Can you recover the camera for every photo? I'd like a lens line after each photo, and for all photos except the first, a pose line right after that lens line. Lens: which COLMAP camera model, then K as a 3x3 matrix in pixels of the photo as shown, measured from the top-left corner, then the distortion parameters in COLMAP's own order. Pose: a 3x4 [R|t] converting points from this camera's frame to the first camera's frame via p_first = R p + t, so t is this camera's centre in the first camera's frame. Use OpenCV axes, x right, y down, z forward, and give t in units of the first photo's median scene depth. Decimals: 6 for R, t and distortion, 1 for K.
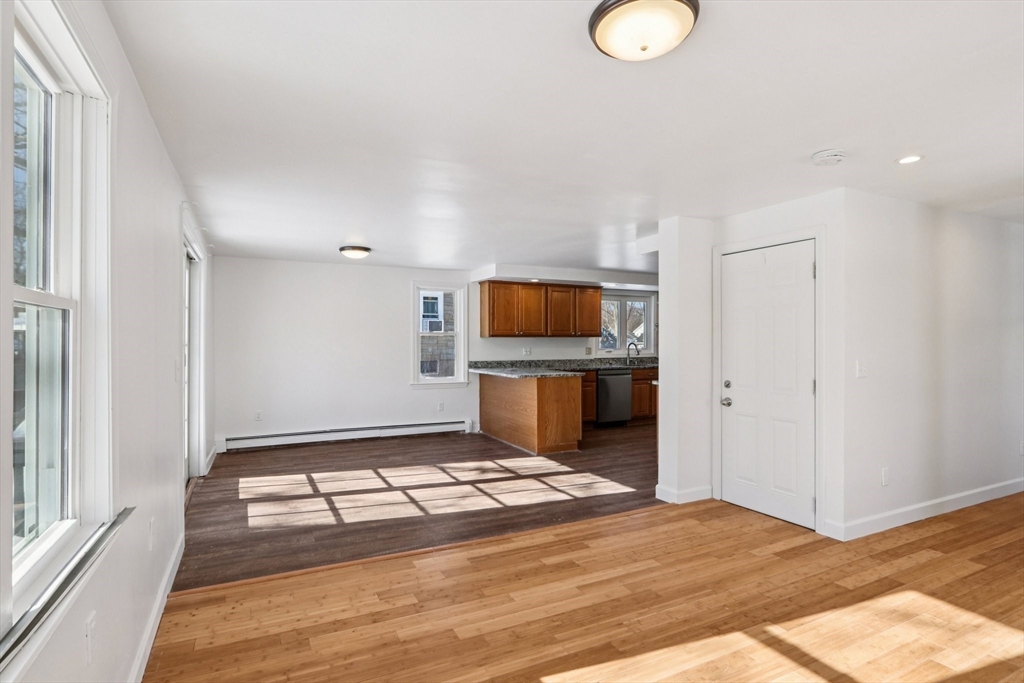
lens RADIAL K [[525.8, 0, 512.0], [0, 525.8, 341.5], [0, 0, 1]] dist [0.003089, 0.000632]
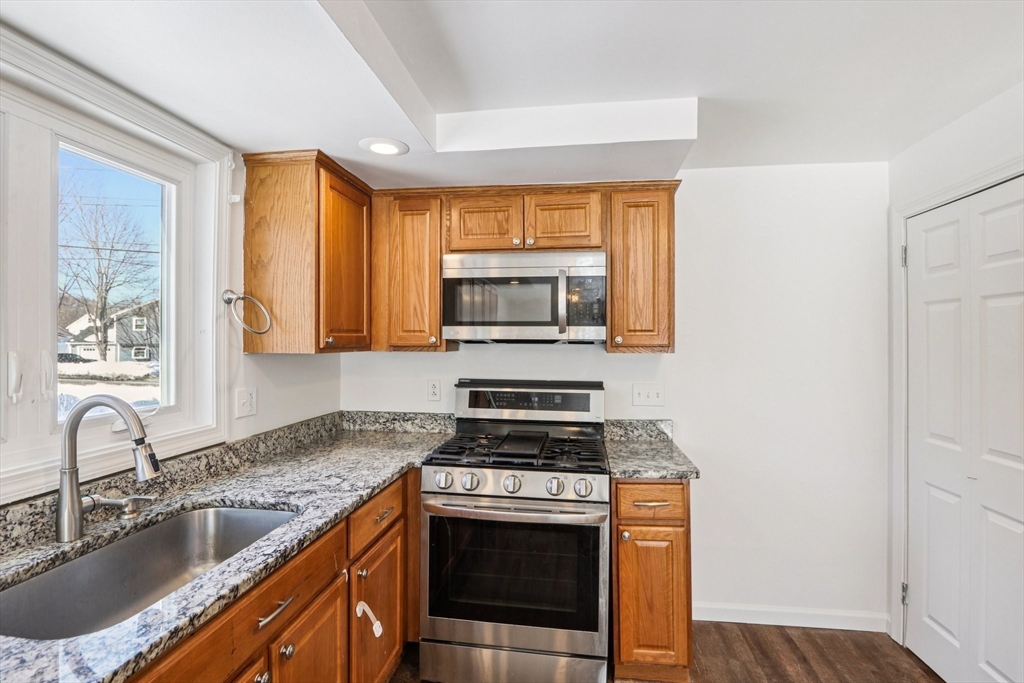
lens RADIAL K [[505.4, 0, 504.7], [0, 505.4, 342.9], [0, 0, 1]] dist [-0.013096, 0.000770]
pose [[0.583605, 0.003530, 0.812030, 0.202060], [-0.007197, 0.999974, 0.000825, -0.016143], [-0.812006, -0.006326, 0.583615, 0.932043]]
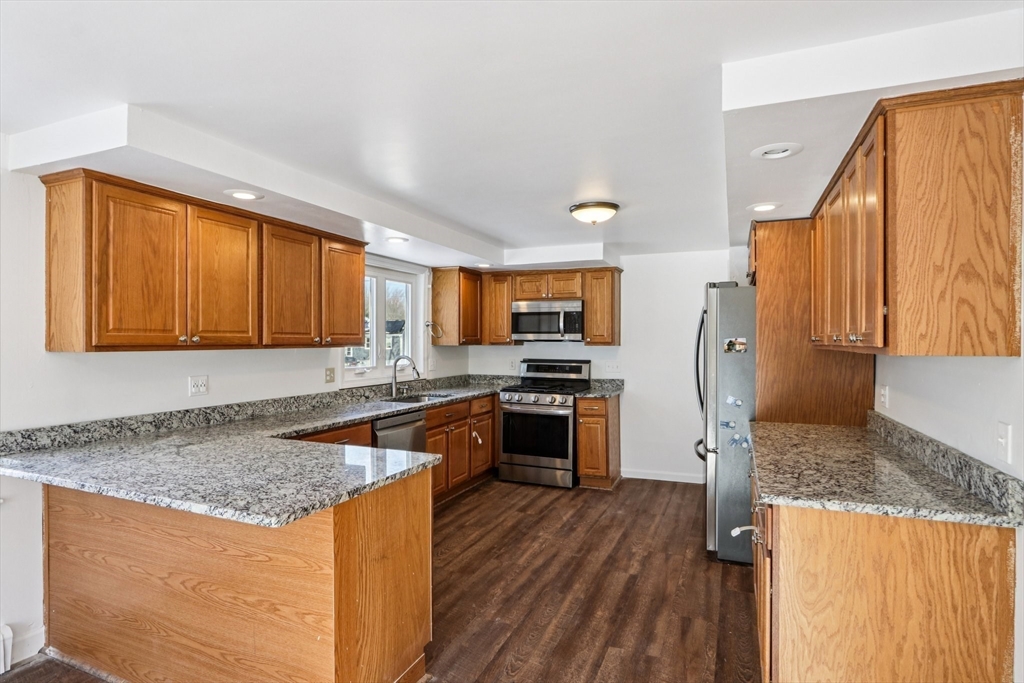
lens RADIAL K [[542.3, 0, 512.0], [0, 542.3, 341.5], [0, 0, 1]] dist [-0.018408, 0.000064]
pose [[0.761425, 0.004482, 0.648238, -0.055345], [-0.005541, 0.999985, -0.000406, -0.015139], [-0.648230, -0.003283, 0.761438, 0.570740]]
